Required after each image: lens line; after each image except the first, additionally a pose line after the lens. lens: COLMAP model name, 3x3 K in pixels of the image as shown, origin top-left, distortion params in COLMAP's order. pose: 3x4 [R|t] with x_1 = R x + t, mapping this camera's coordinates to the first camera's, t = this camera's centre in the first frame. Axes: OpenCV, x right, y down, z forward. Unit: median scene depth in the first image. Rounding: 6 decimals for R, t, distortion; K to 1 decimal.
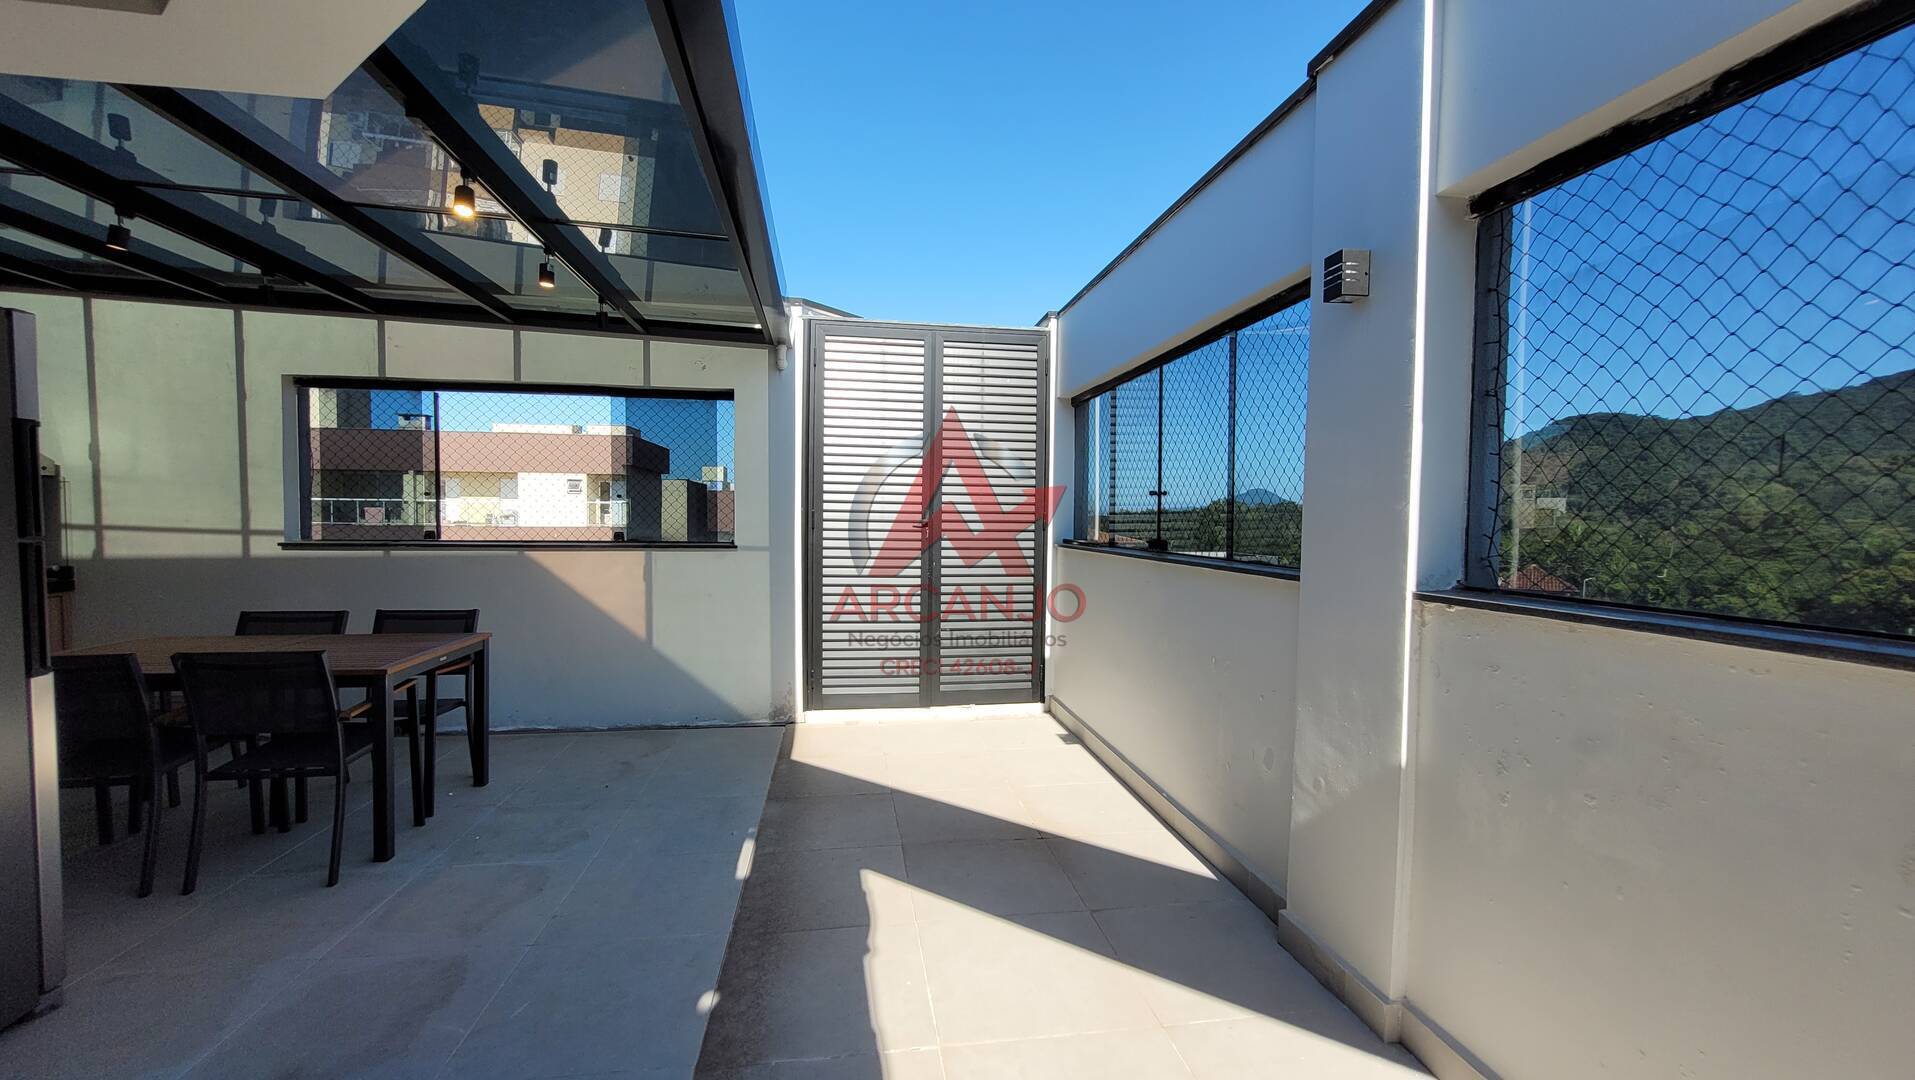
lens RADIAL K [[758.2, 0, 965.2], [0, 758.2, 535.2], [0, 0, 1]] dist [0.001809, -0.001029]
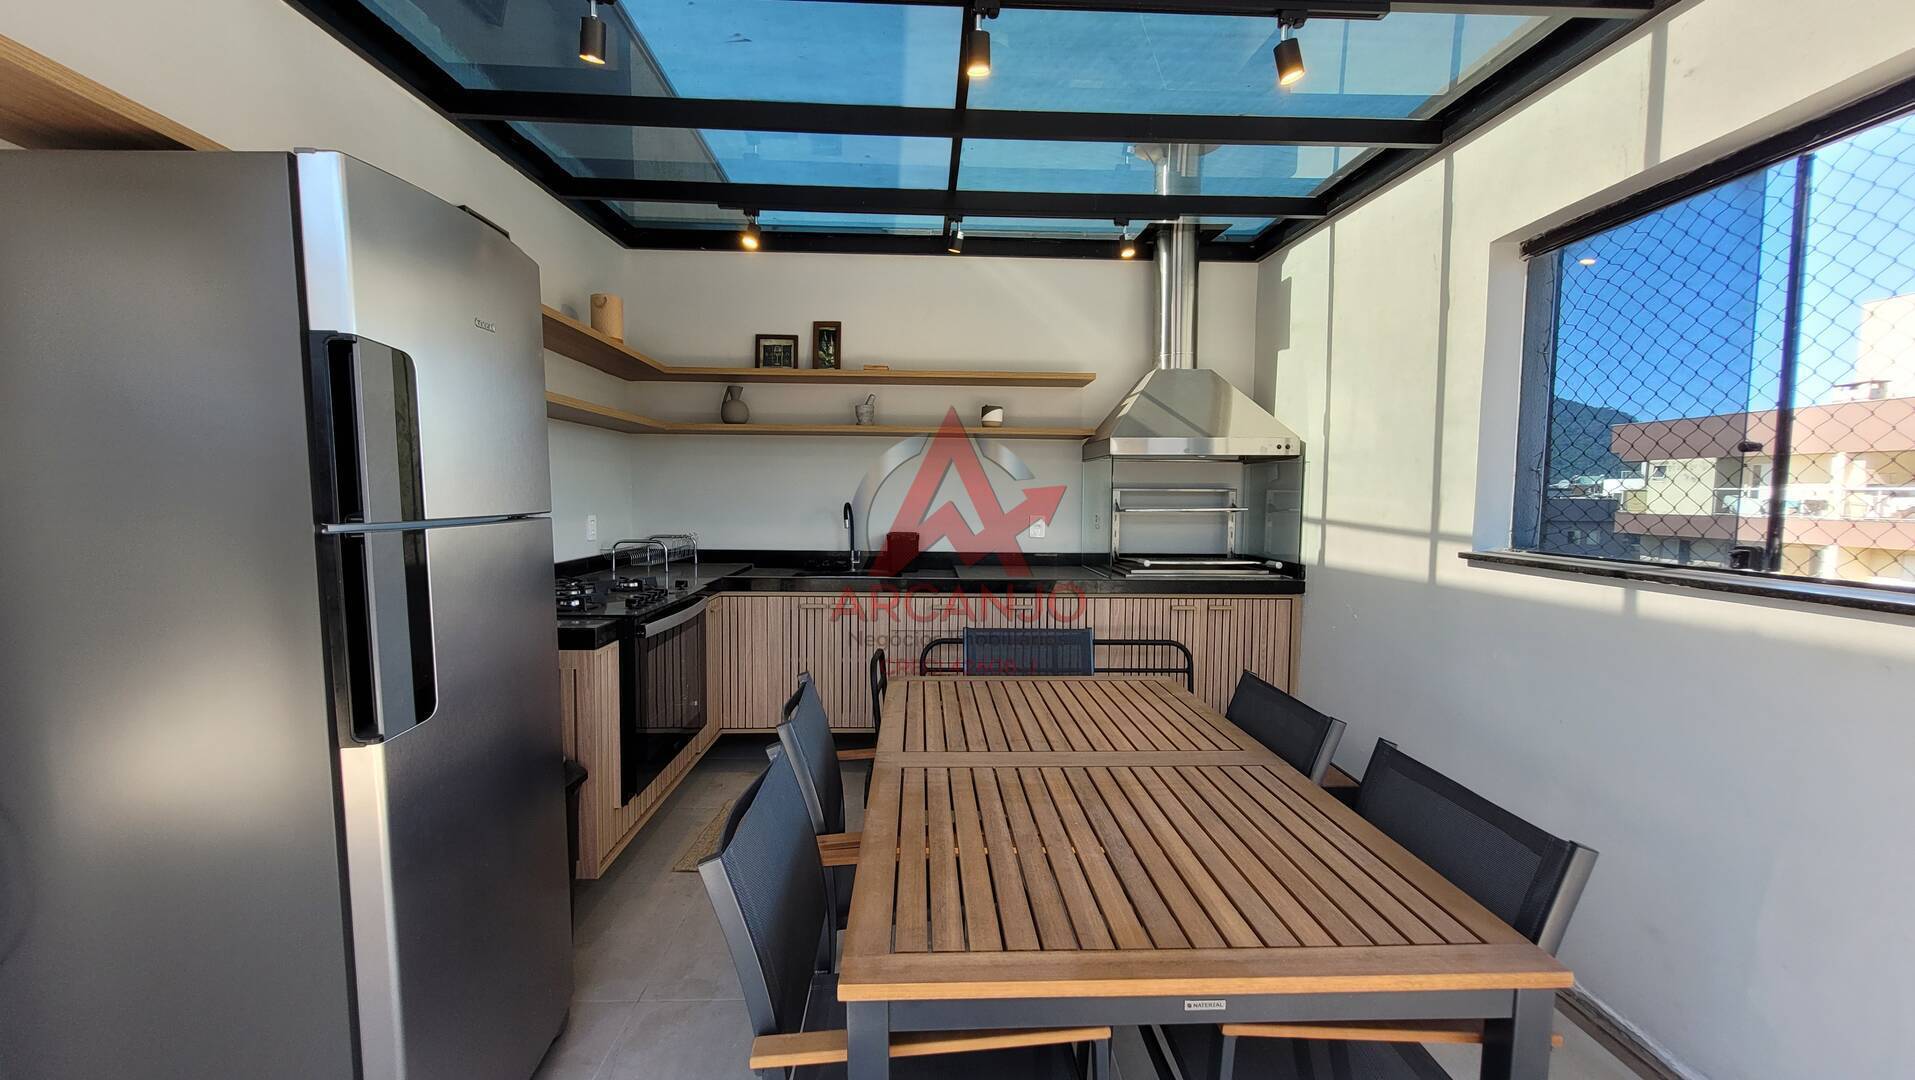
lens RADIAL K [[758.2, 0, 949.2], [0, 758.2, 552.9], [0, 0, 1]] dist [0.001809, -0.001029]
pose [[-0.149230, 0.065512, -0.986630, -0.276258], [-0.041638, 0.996501, 0.072465, -0.016540], [0.987925, 0.051896, -0.145980, 0.647251]]
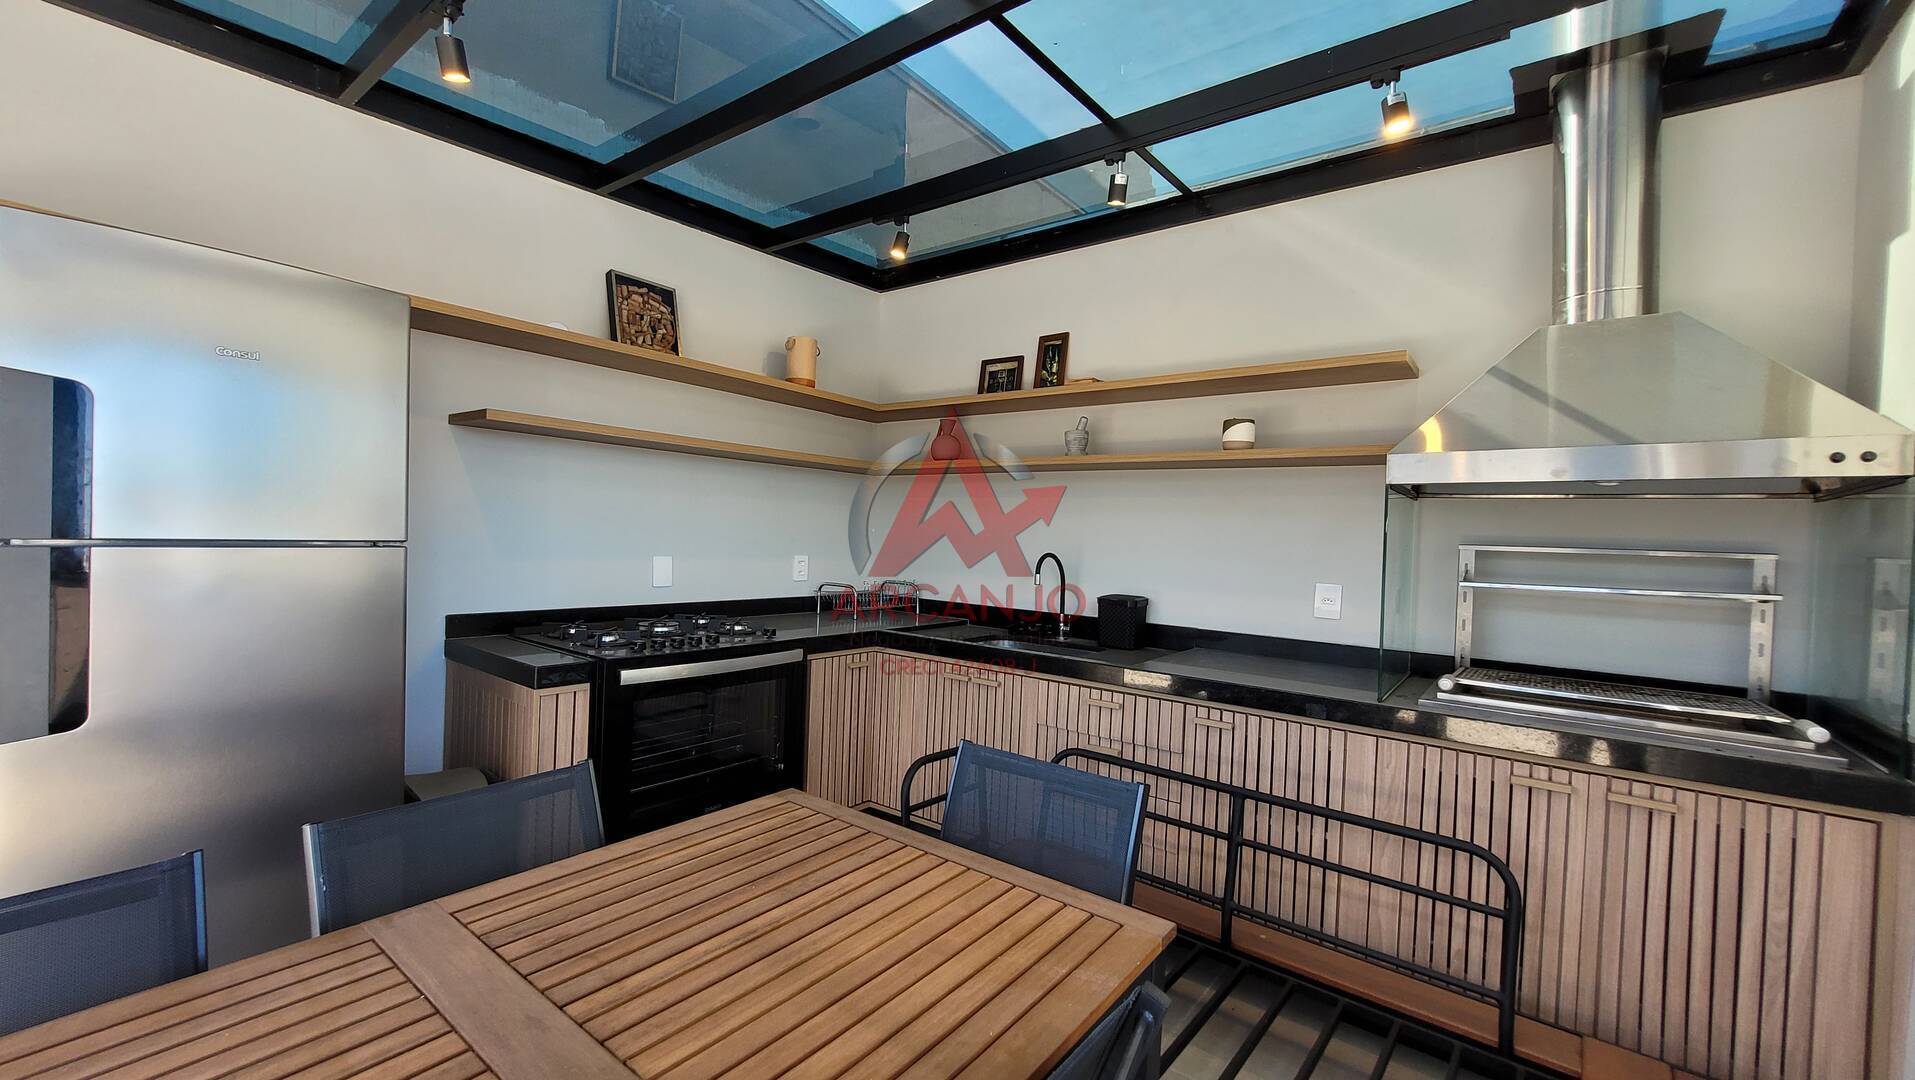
lens RADIAL K [[758.2, 0, 944.4], [0, 758.2, 551.2], [0, 0, 1]] dist [0.001809, -0.001029]
pose [[-0.749281, -0.022225, -0.661879, -0.580404], [-0.064702, 0.997112, 0.039764, -0.028785], [0.659084, 0.072619, -0.748555, 0.852897]]
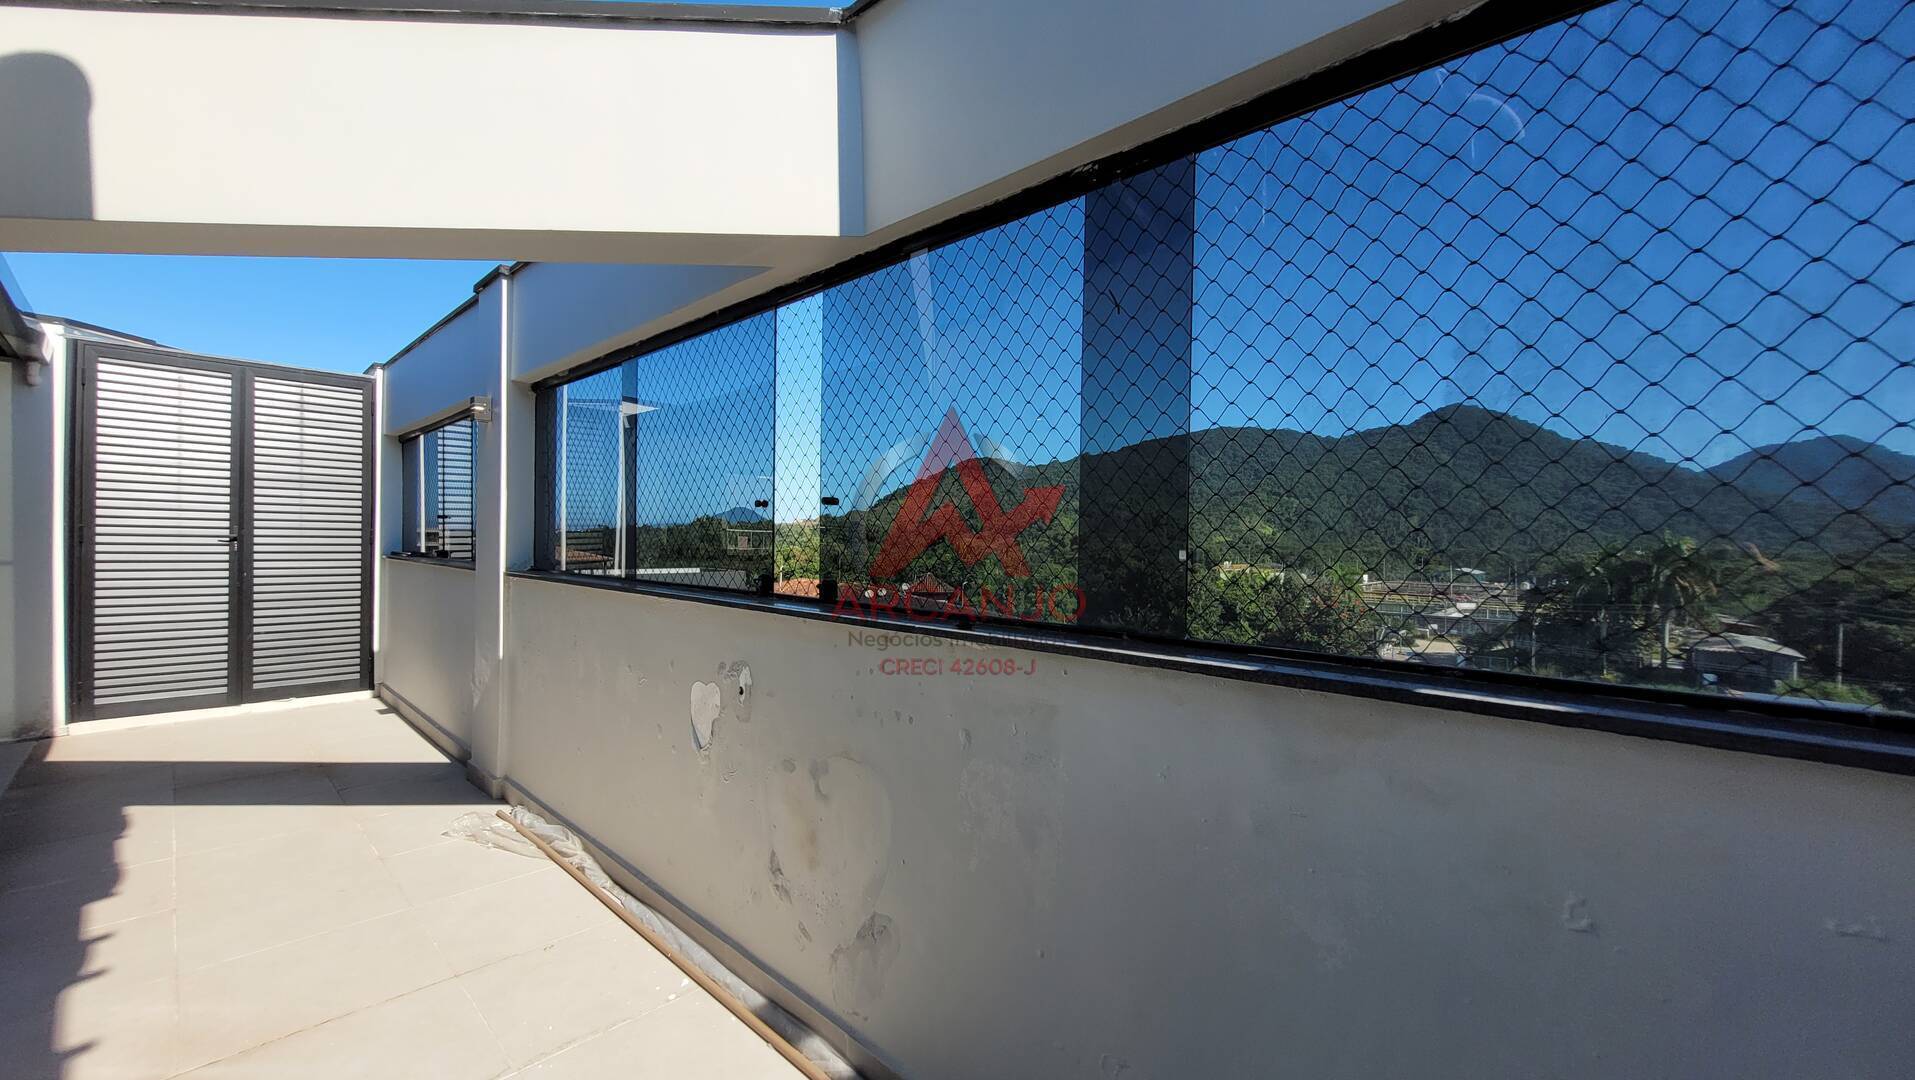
lens RADIAL K [[758.2, 0, 973.3], [0, 758.2, 543.7], [0, 0, 1]] dist [0.001809, -0.001029]
pose [[0.797629, -0.000186, 0.603148, 0.148684], [0.006766, 0.999940, -0.008639, 0.010403], [-0.603110, 0.010971, 0.797582, -0.562423]]
